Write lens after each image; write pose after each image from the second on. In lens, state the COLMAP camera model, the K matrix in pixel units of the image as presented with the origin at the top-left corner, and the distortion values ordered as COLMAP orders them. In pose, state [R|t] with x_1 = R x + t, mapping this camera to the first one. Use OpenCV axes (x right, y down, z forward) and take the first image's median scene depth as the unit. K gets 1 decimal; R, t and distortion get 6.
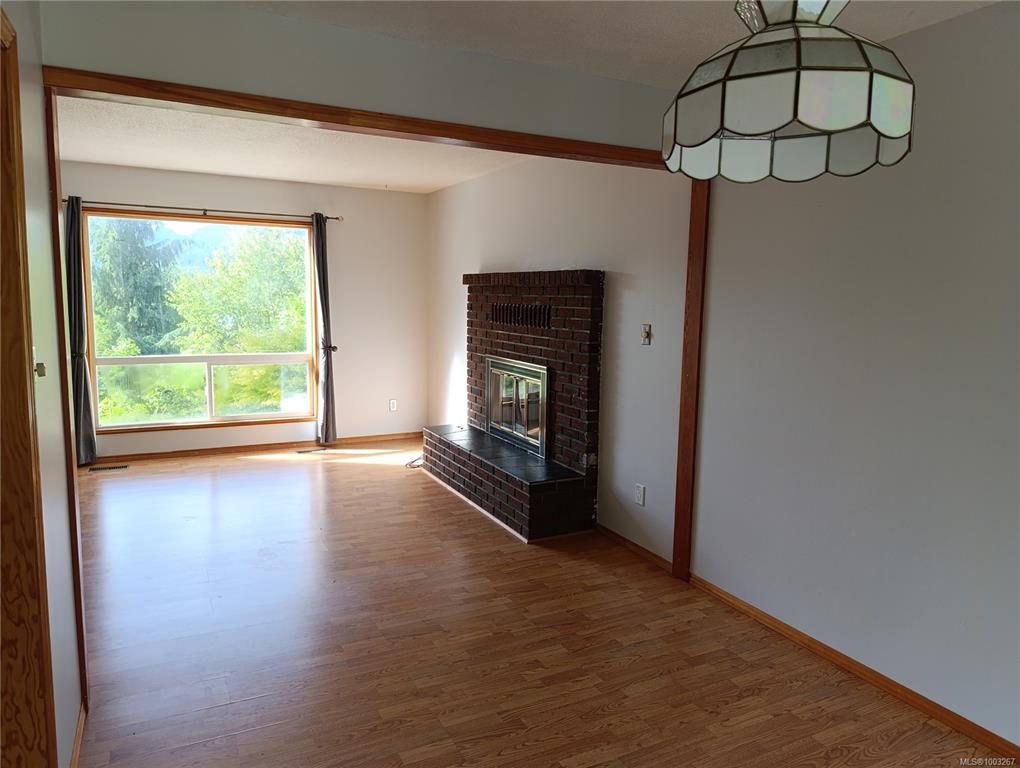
lens RADIAL K [[692.6, 0, 509.9], [0, 692.6, 381.0], [0, 0, 1]] dist [0.037564, -0.047167]
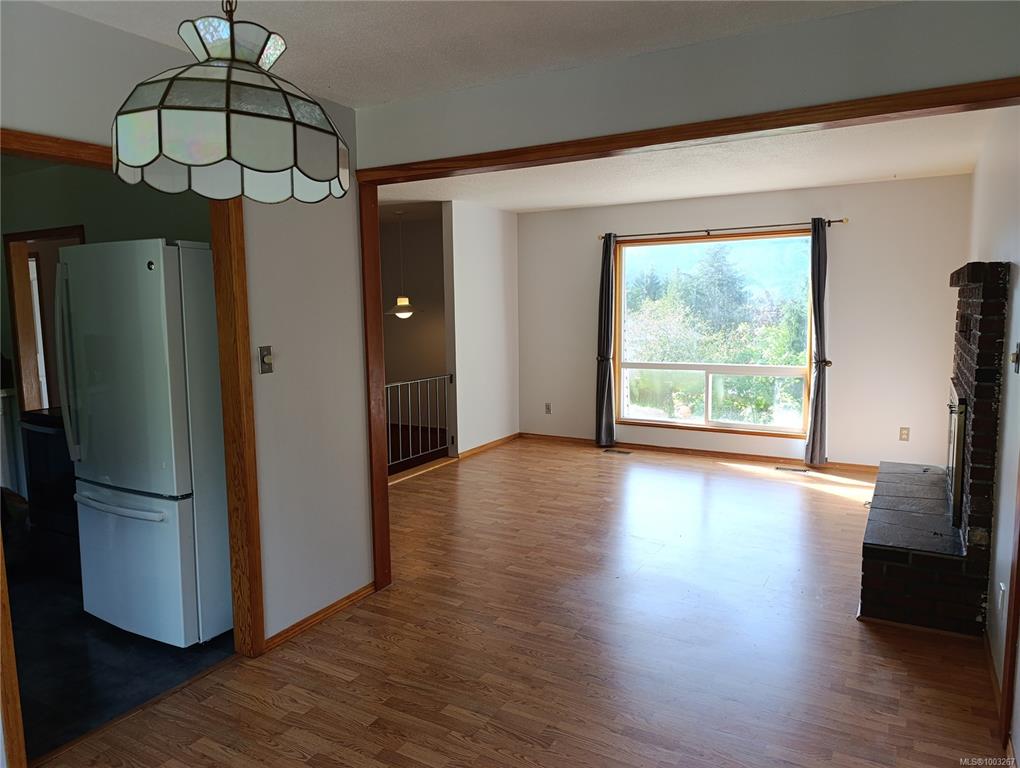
lens RADIAL K [[694.1, 0, 508.9], [0, 694.1, 378.9], [0, 0, 1]] dist [0.045416, -0.050076]
pose [[0.546447, 0.063905, -0.835052, 0.325225], [-0.079727, 0.996526, 0.024090, -0.016693], [0.833690, 0.053412, 0.549644, 0.160689]]
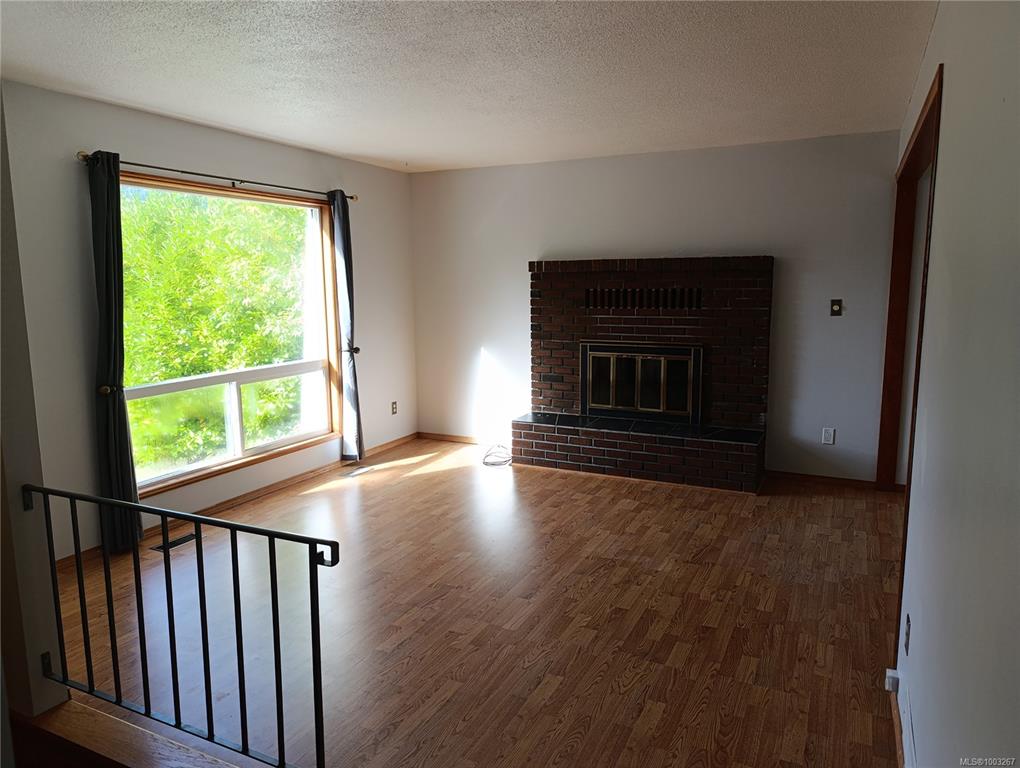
lens RADIAL K [[692.6, 0, 509.9], [0, 692.6, 381.0], [0, 0, 1]] dist [0.037564, -0.047167]
pose [[0.801549, -0.113163, 0.587122, -0.687131], [0.098807, 0.993496, 0.056594, -0.043297], [-0.589708, 0.012649, 0.807517, 0.221718]]
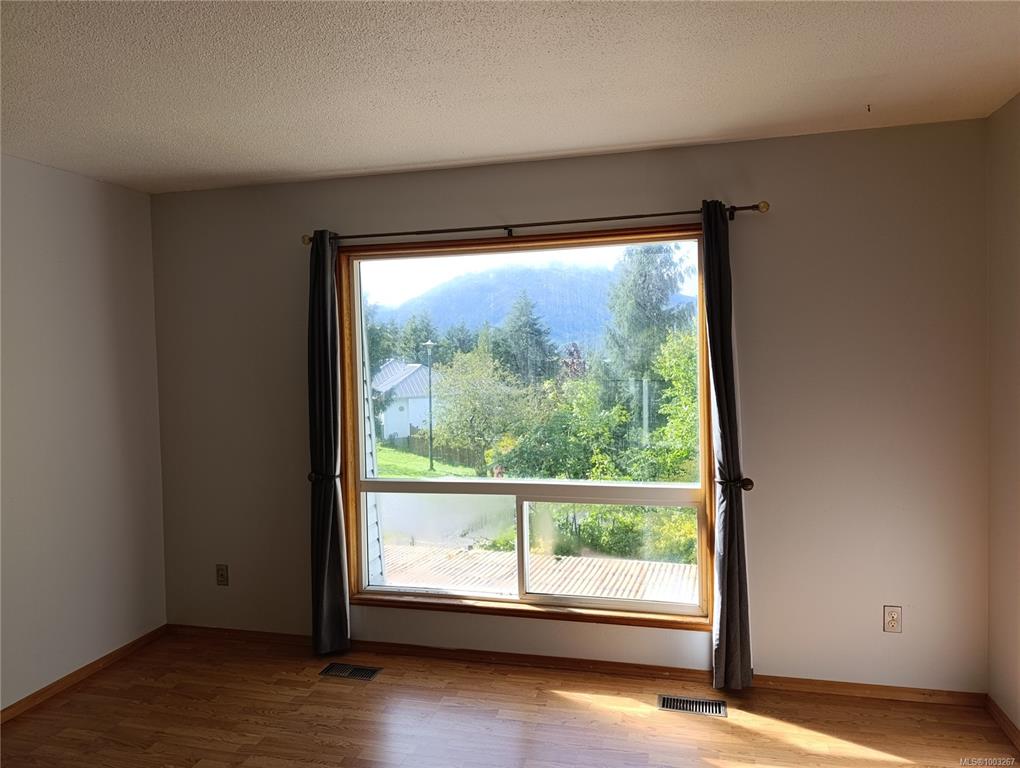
lens RADIAL K [[697.0, 0, 514.0], [0, 697.0, 377.4], [0, 0, 1]] dist [0.039345, -0.042886]
pose [[0.751403, -0.014153, -0.659692, -0.067024], [-0.043484, 0.996535, -0.070909, -0.087464], [0.658410, 0.081967, 0.748183, 0.609213]]
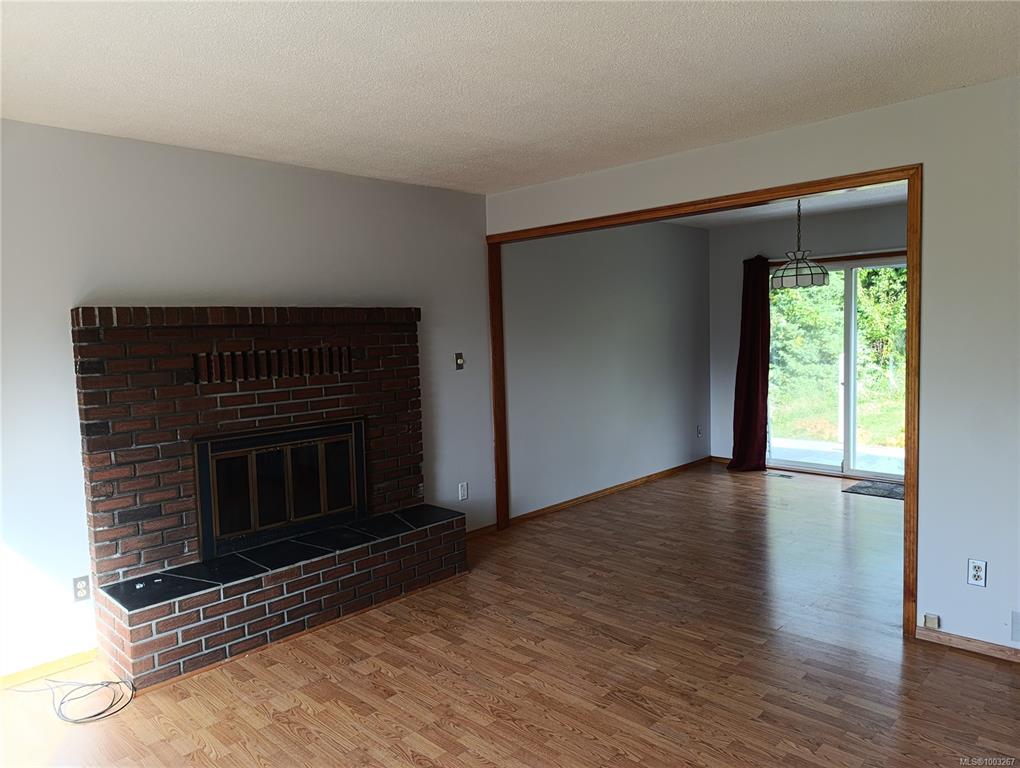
lens RADIAL K [[692.5, 0, 515.5], [0, 692.5, 379.6], [0, 0, 1]] dist [0.050871, -0.051140]
pose [[-0.324729, -0.078527, 0.942541, -0.676360], [0.141791, 0.981243, 0.130602, -0.122467], [-0.935118, 0.176055, -0.307504, 0.863942]]
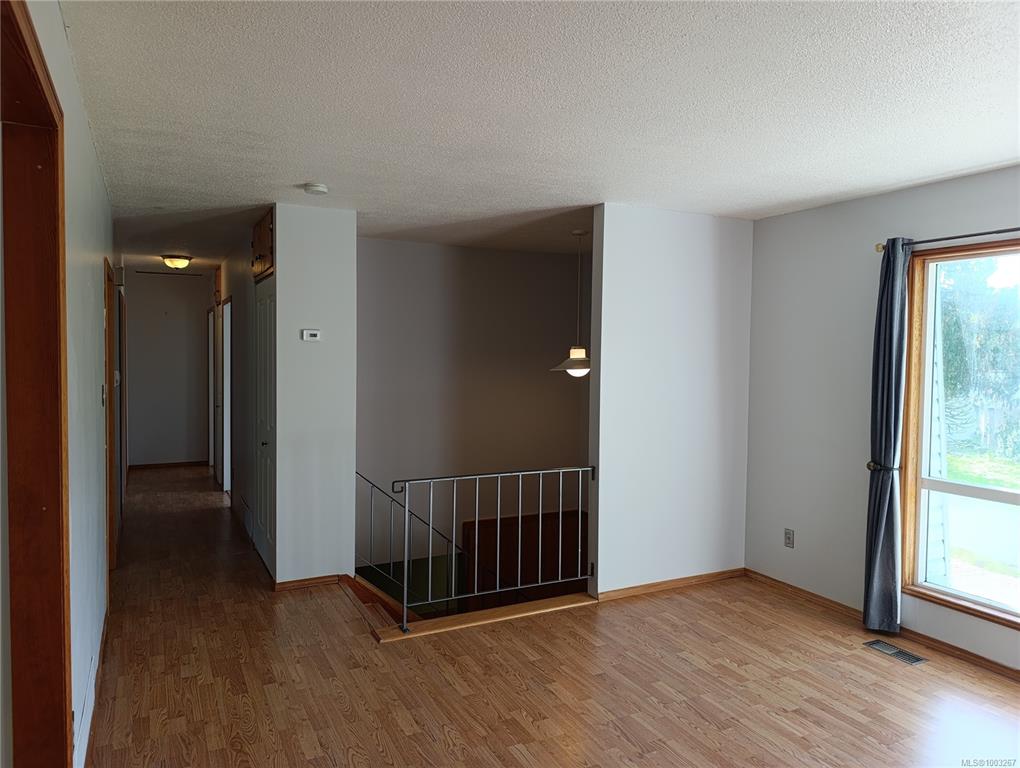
lens RADIAL K [[694.1, 0, 508.9], [0, 694.1, 378.9], [0, 0, 1]] dist [0.045416, -0.050076]
pose [[0.004520, 0.016828, -0.999848, 0.059599], [-0.136036, 0.990574, 0.016057, -0.082267], [0.990694, 0.135943, 0.006767, 0.600934]]
